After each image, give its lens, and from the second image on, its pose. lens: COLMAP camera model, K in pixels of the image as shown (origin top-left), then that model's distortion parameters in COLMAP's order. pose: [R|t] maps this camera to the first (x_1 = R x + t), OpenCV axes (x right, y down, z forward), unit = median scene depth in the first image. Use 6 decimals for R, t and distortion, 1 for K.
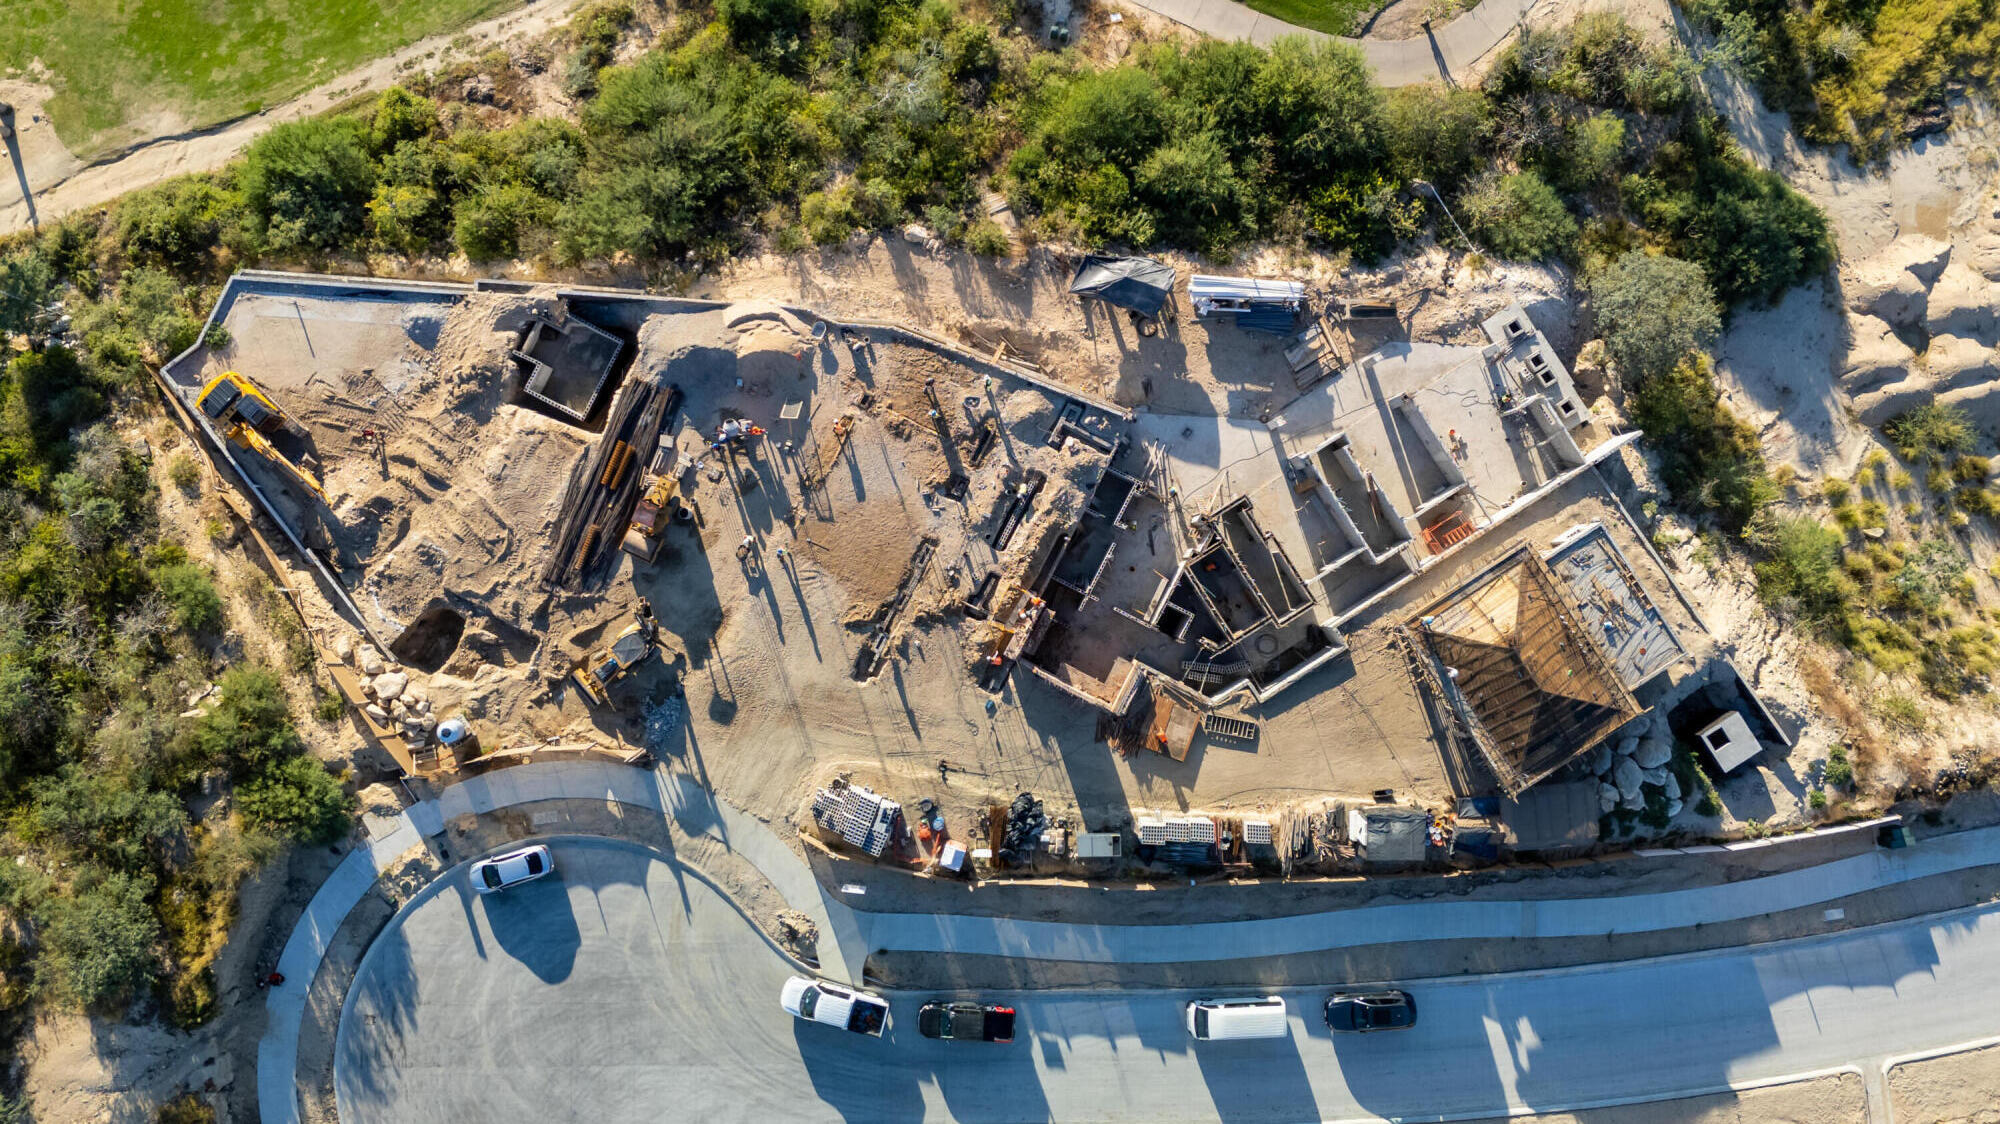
lens RADIAL K [[1511.9, 0, 998.8], [0, 1511.9, 558.3], [0, 0, 1]] dist [0.083990, -0.077539]
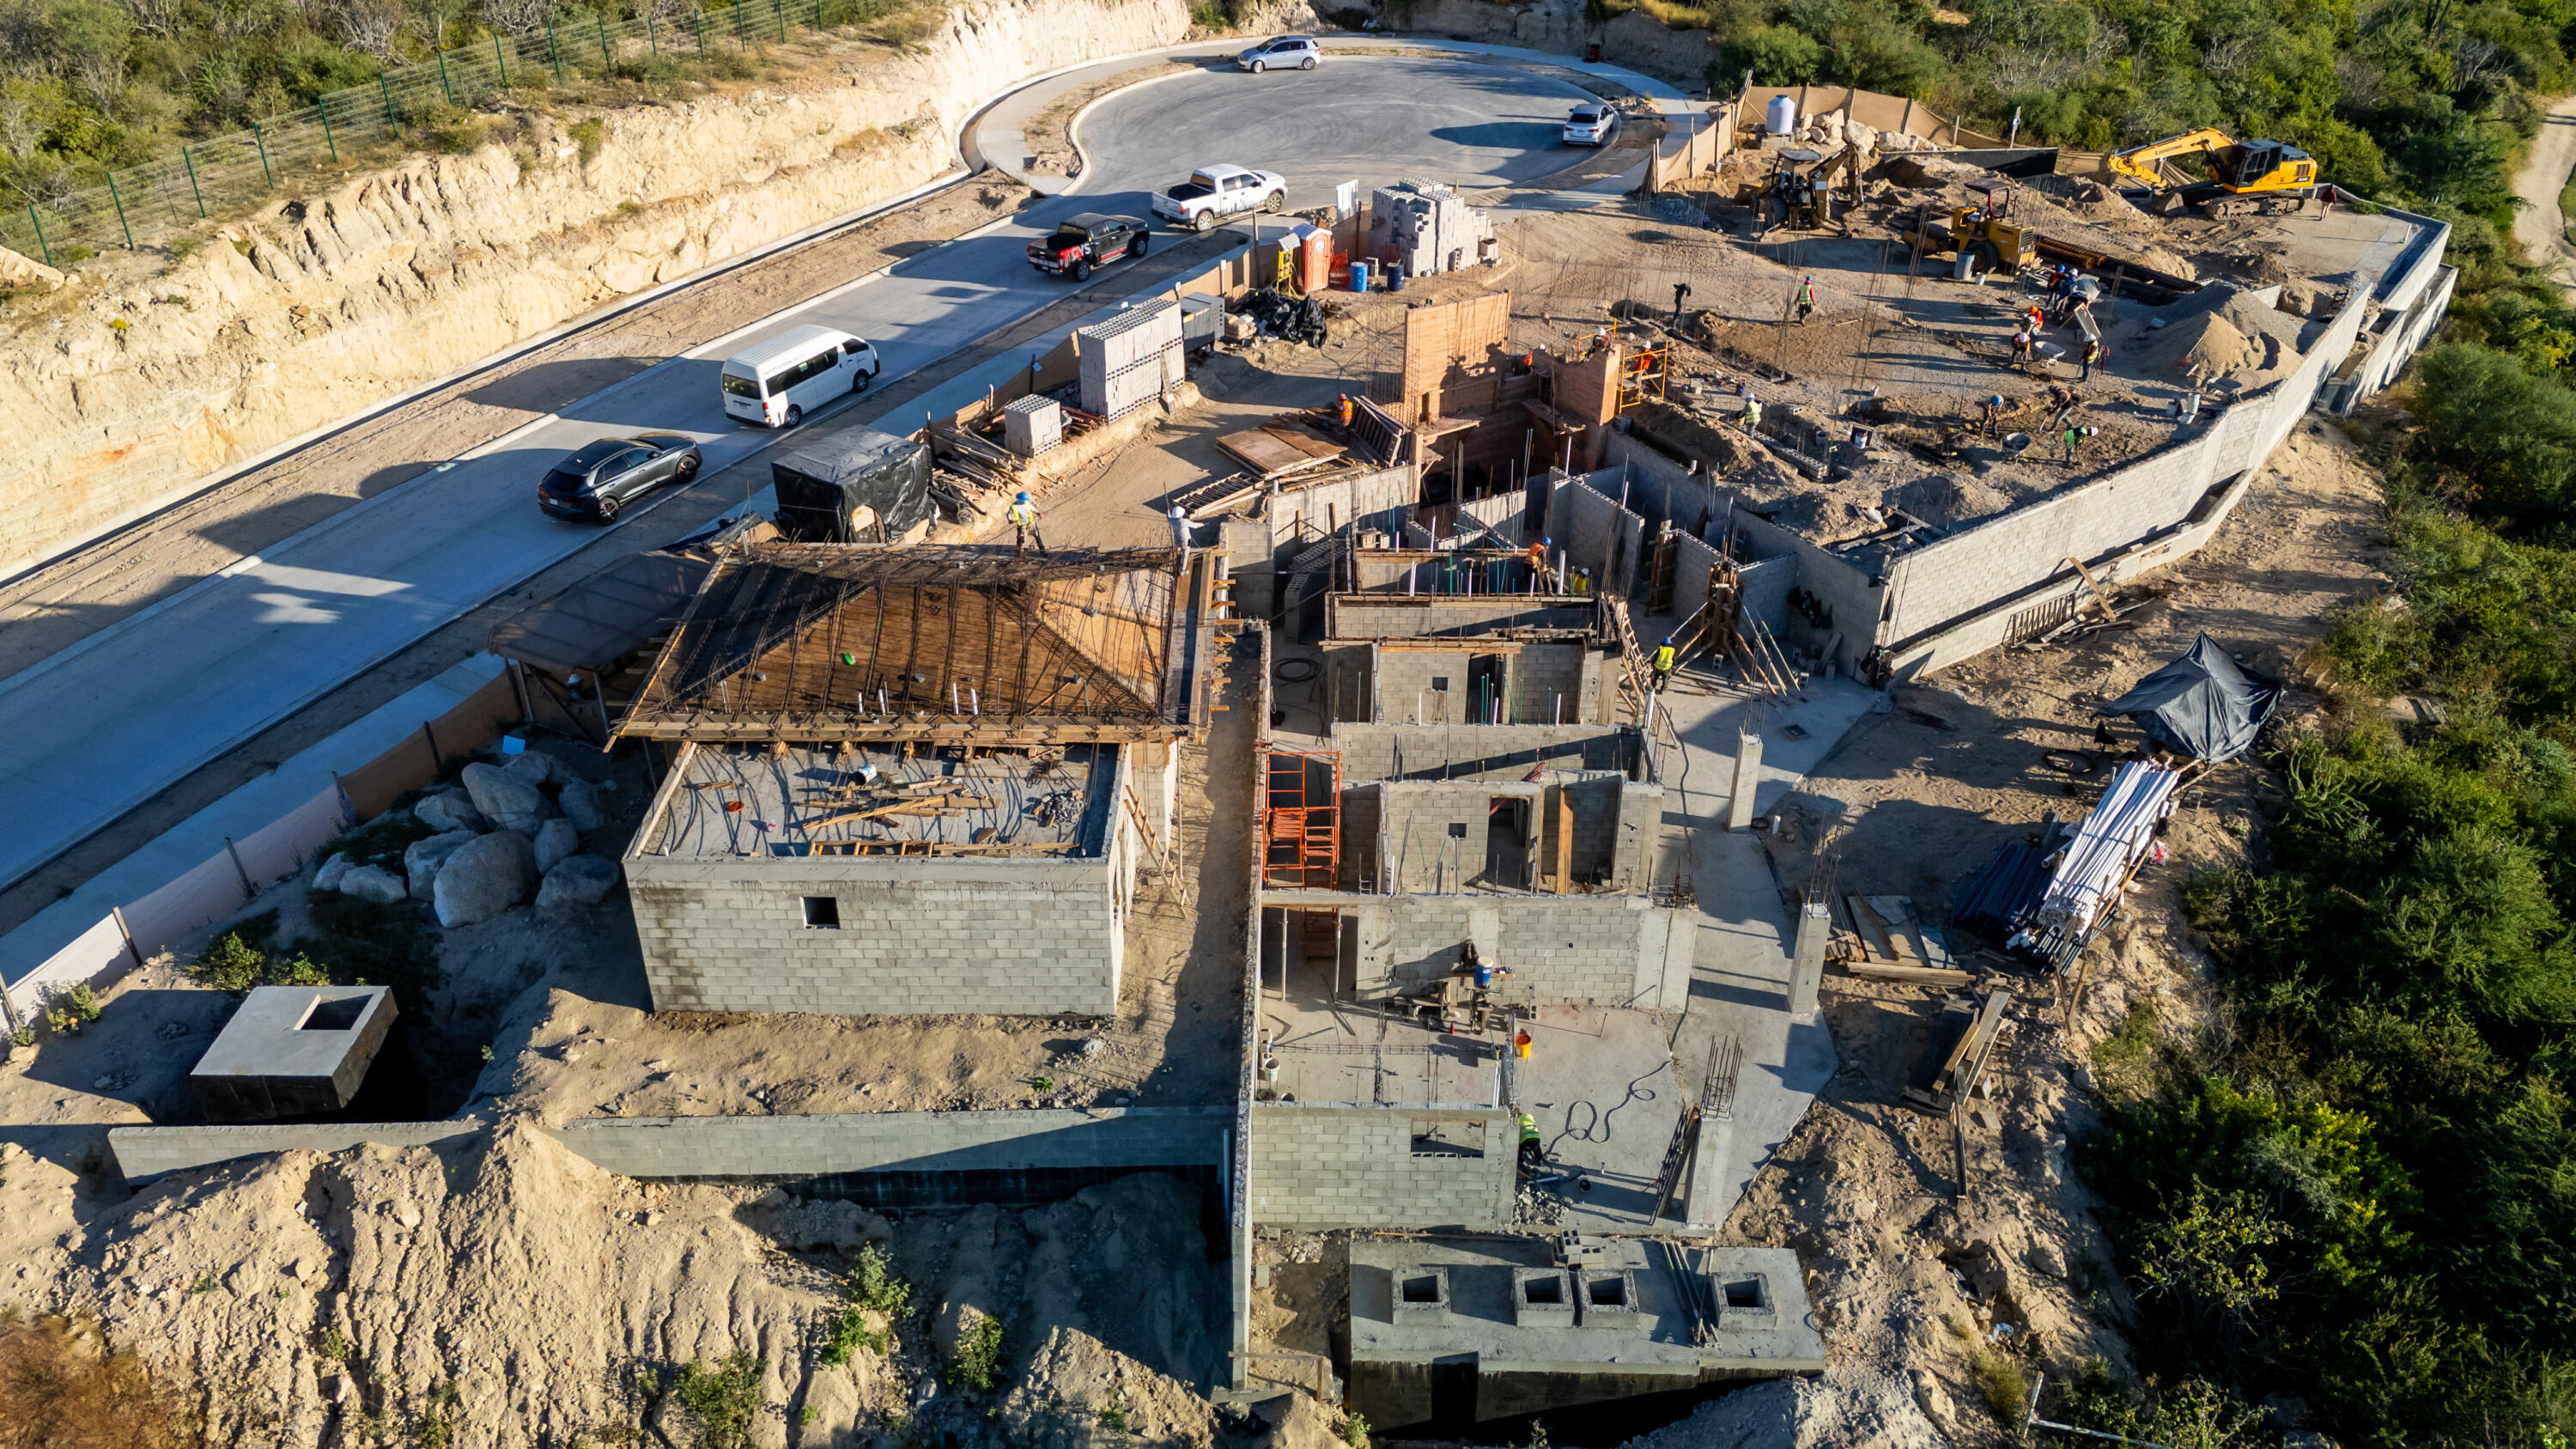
lens RADIAL K [[1907.4, 0, 1295.3], [0, 1907.4, 718.0], [0, 0, 1]] dist [0.091183, -0.105443]
pose [[-0.544279, 0.440394, -0.714013, 0.603261], [-0.838891, -0.280931, 0.466197, -0.221142], [0.004721, 0.852720, 0.522347, 0.706086]]
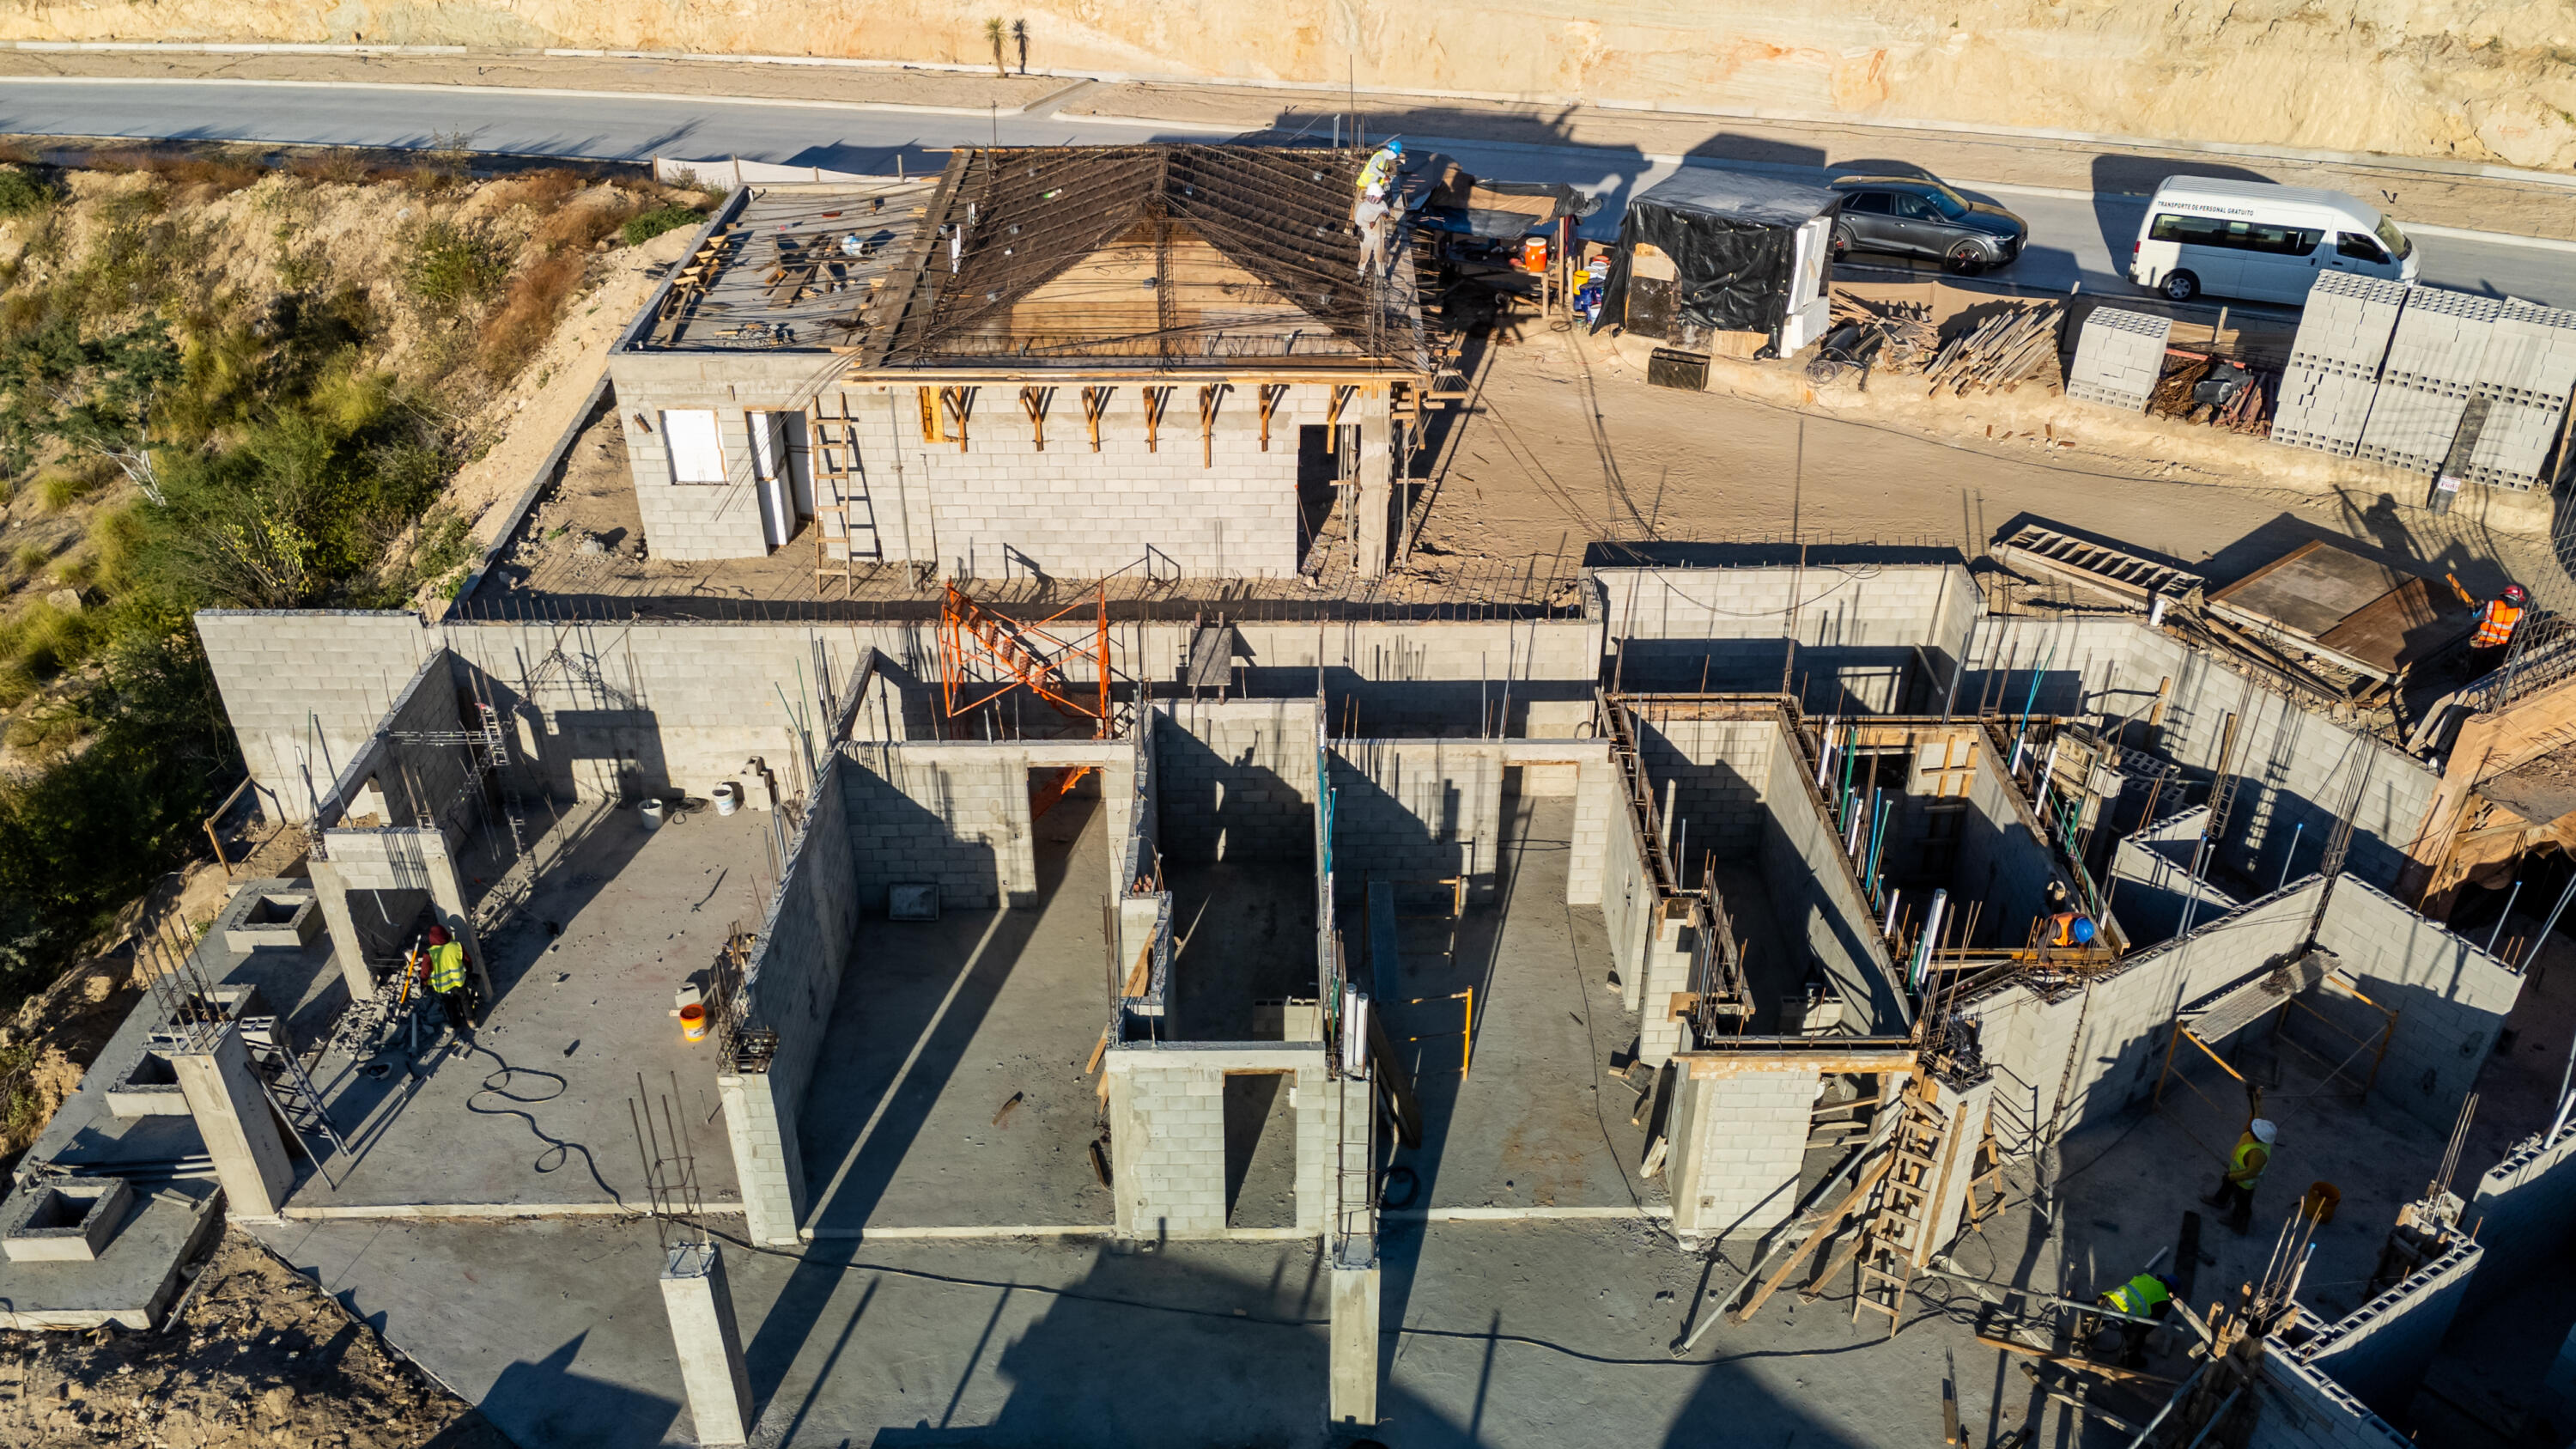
lens RADIAL K [[1913.5, 0, 1326.9], [0, 1913.5, 760.4], [0, 0, 1]] dist [0.079784, -0.072232]
pose [[-0.848580, -0.285303, 0.445549, 0.096631], [0.529057, -0.462781, 0.711289, -0.218384], [0.003258, 0.839306, 0.543649, 0.811442]]
